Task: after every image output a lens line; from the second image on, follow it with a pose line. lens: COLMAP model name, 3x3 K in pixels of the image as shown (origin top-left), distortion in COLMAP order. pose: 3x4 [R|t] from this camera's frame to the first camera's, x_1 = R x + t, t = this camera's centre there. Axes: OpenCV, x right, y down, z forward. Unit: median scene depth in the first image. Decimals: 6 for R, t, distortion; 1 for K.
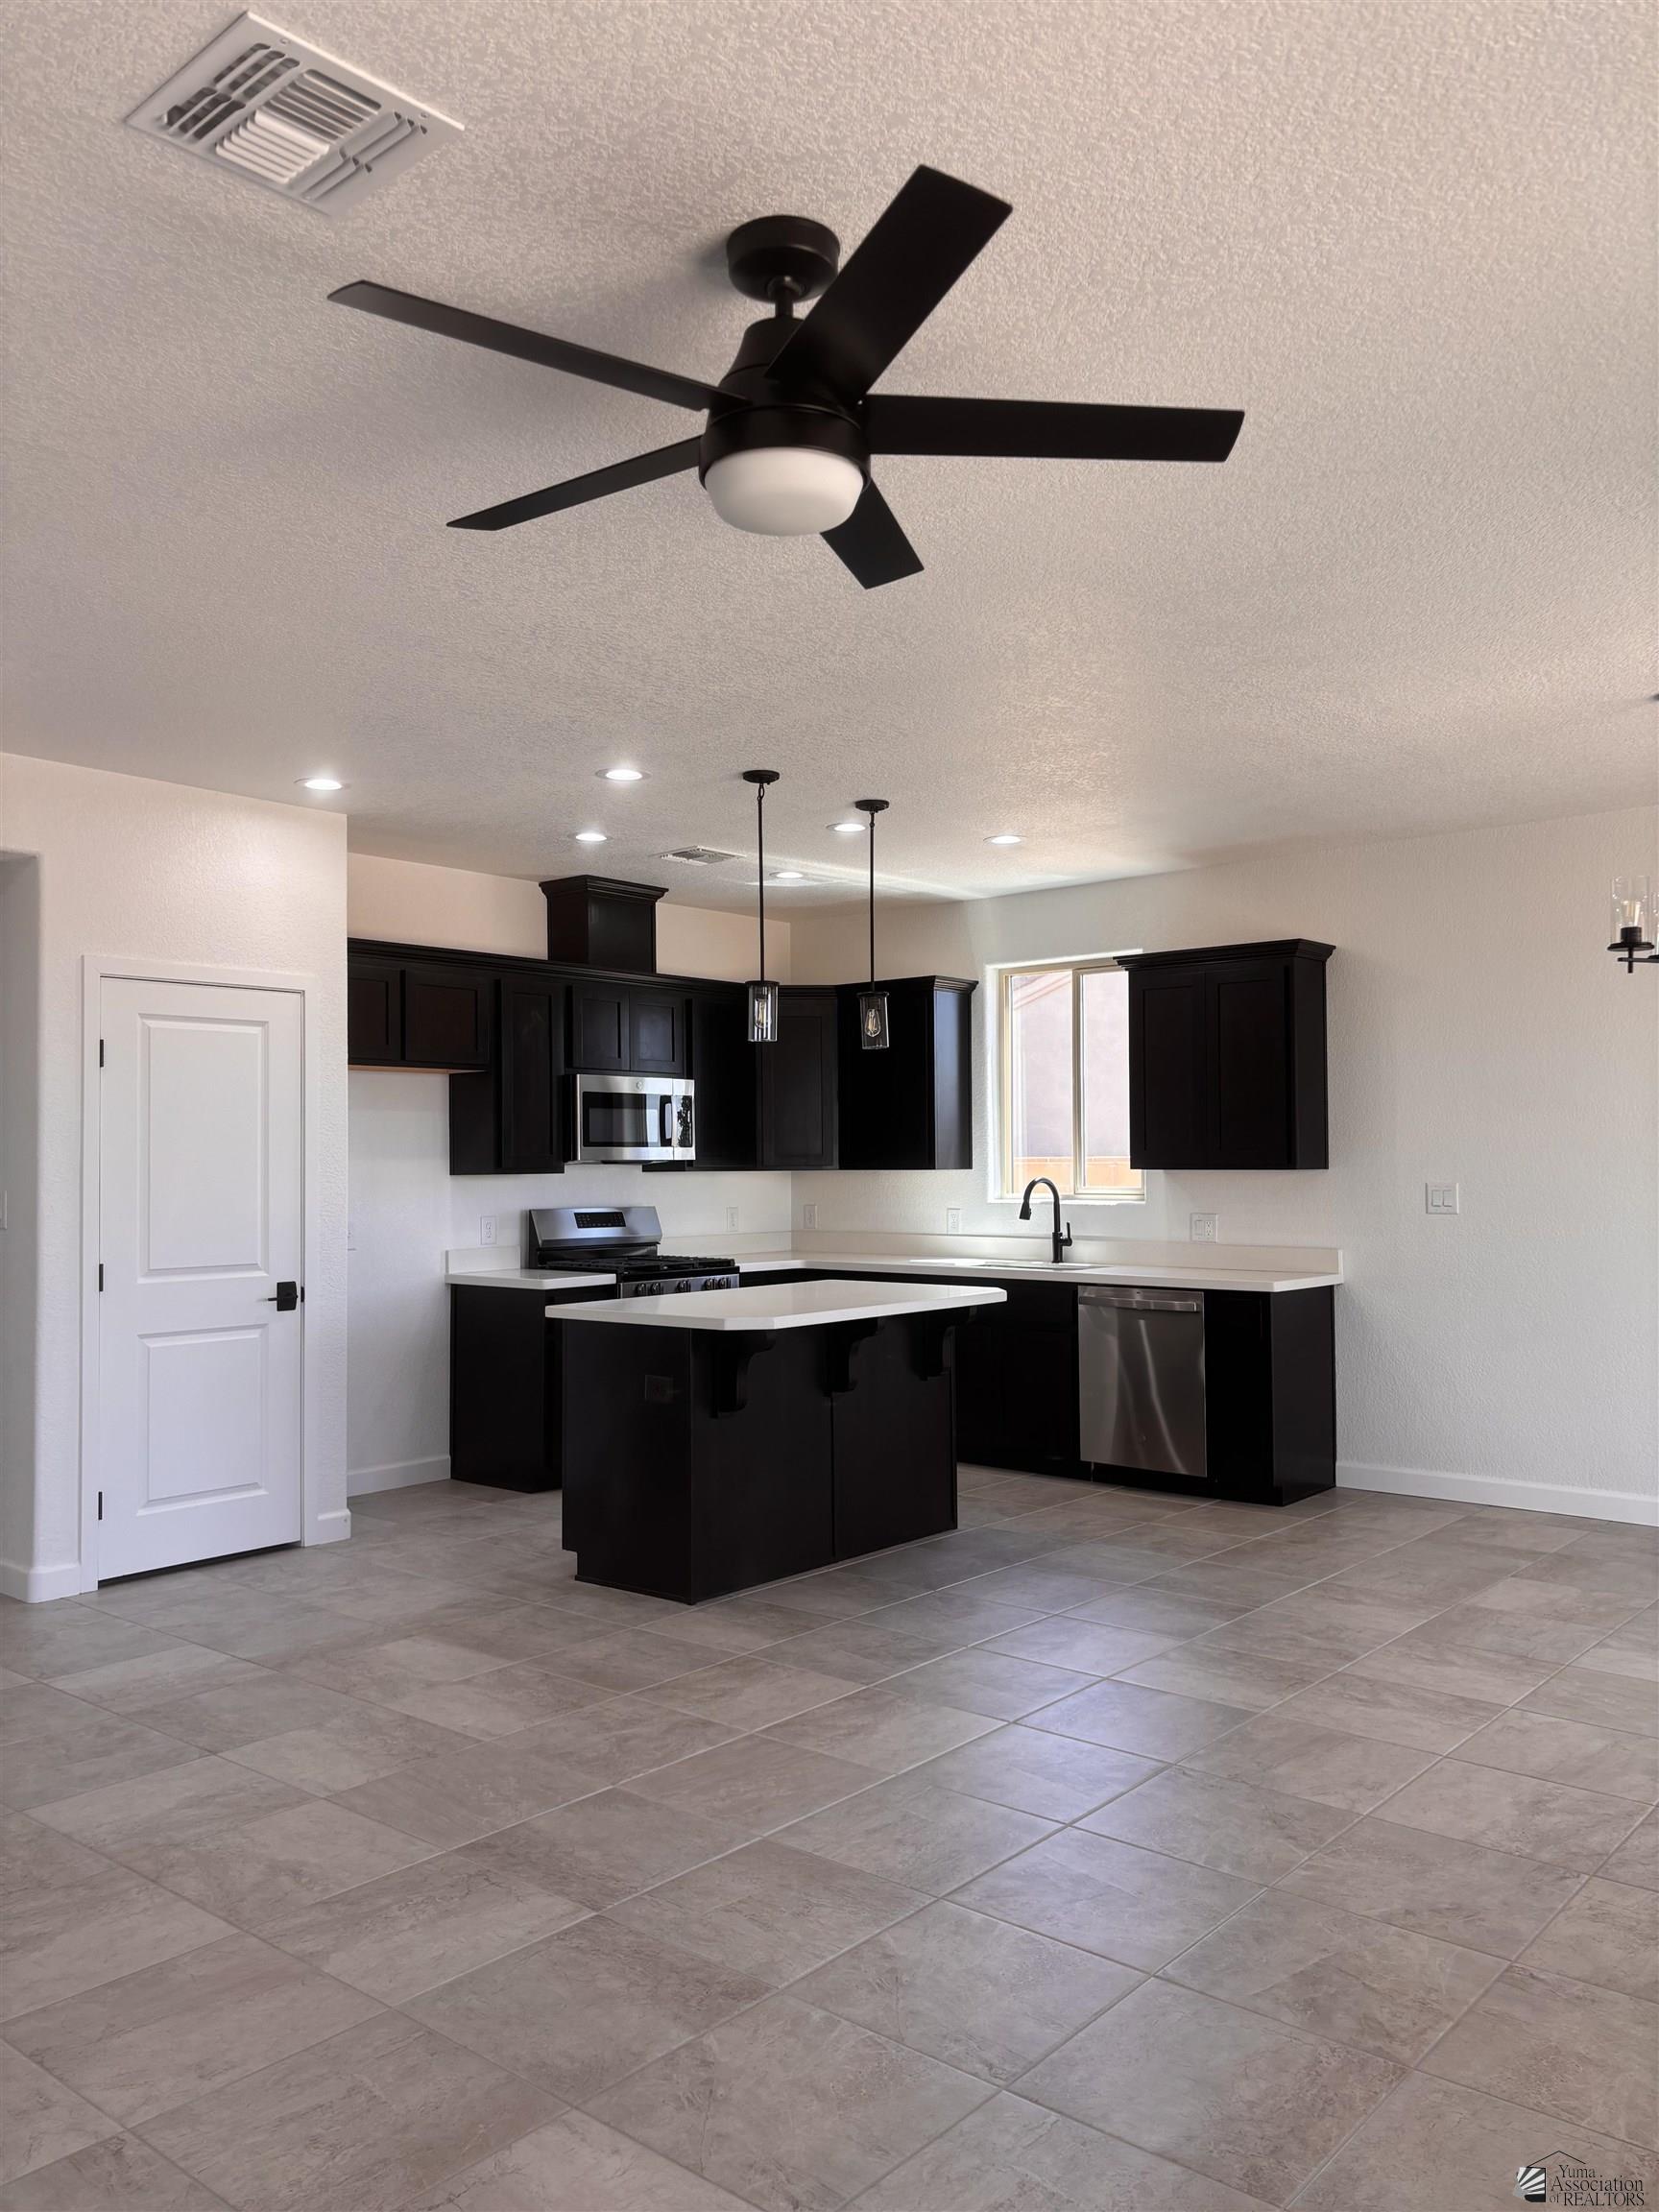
lens RADIAL K [[1669.2, 0, 832.7], [0, 1669.2, 1114.2], [0, 0, 1]] dist [0.030993, -0.005106]
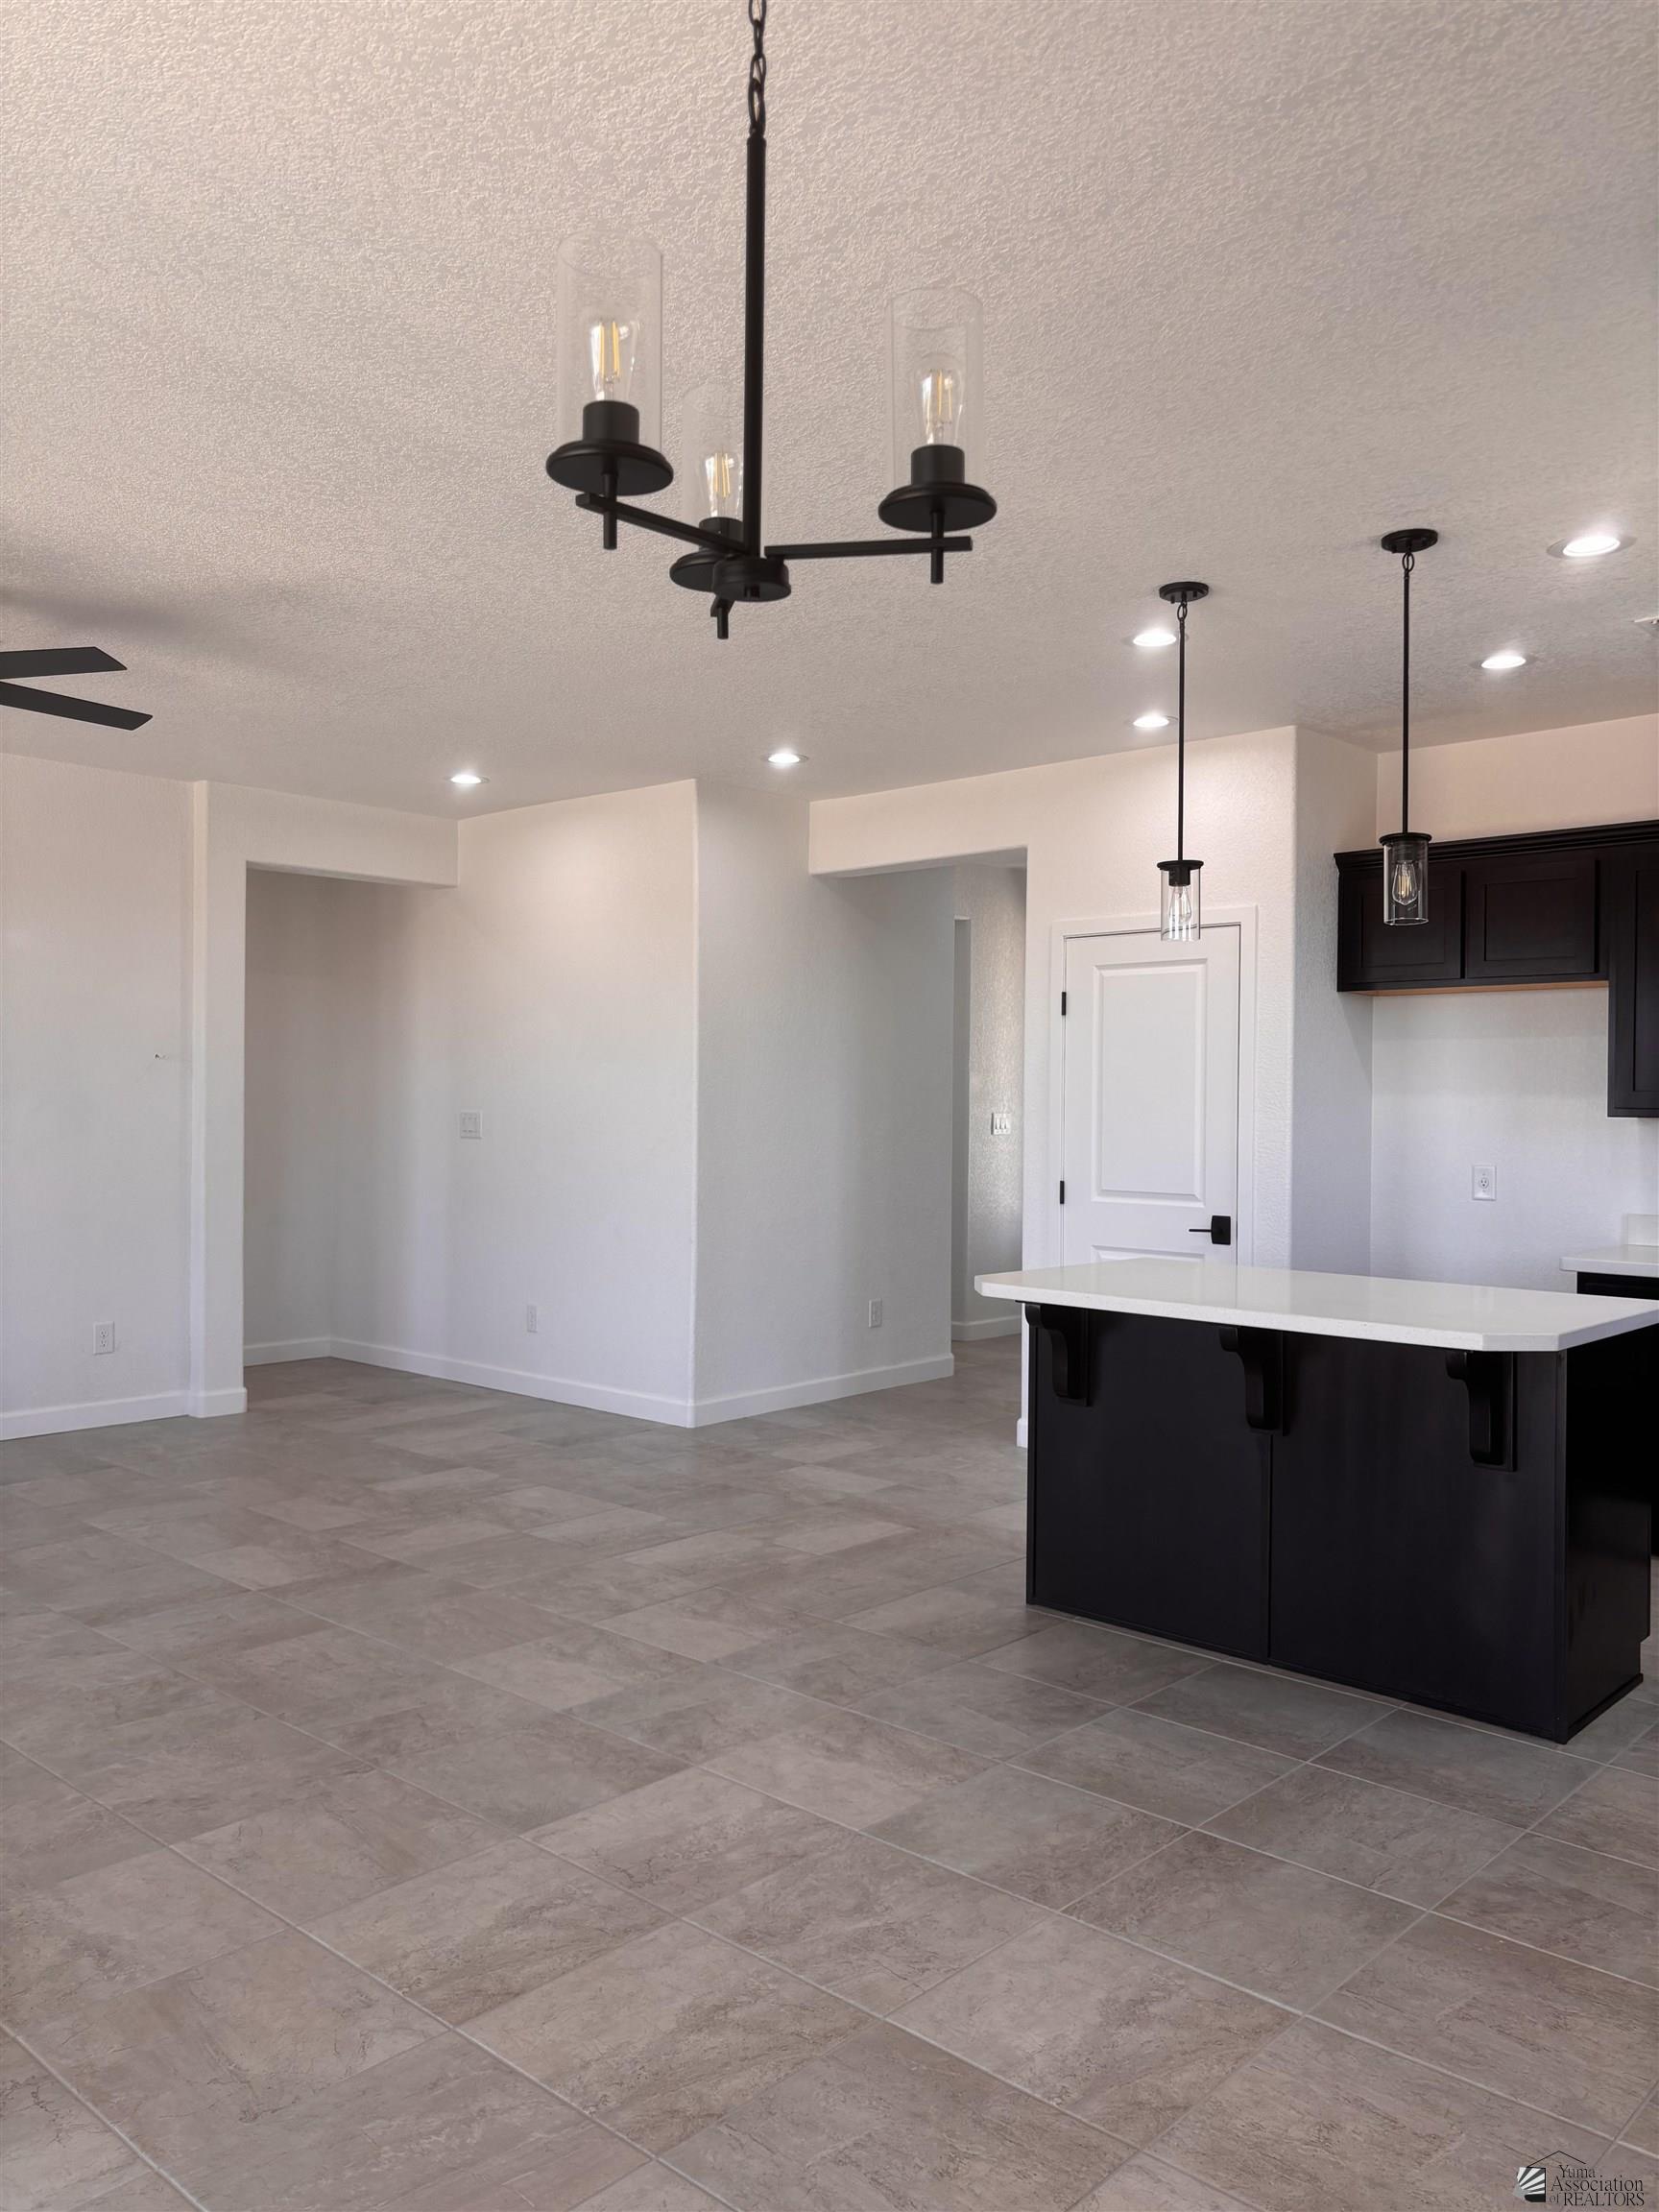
lens RADIAL K [[1669.2, 0, 832.6], [0, 1669.2, 1102.0], [0, 0, 1]] dist [0.030993, -0.005106]
pose [[-0.041615, 0.007026, -0.999109, 0.932775], [0.025301, 0.999662, 0.005976, 0.027345], [0.998813, -0.025030, -0.041779, 1.105507]]
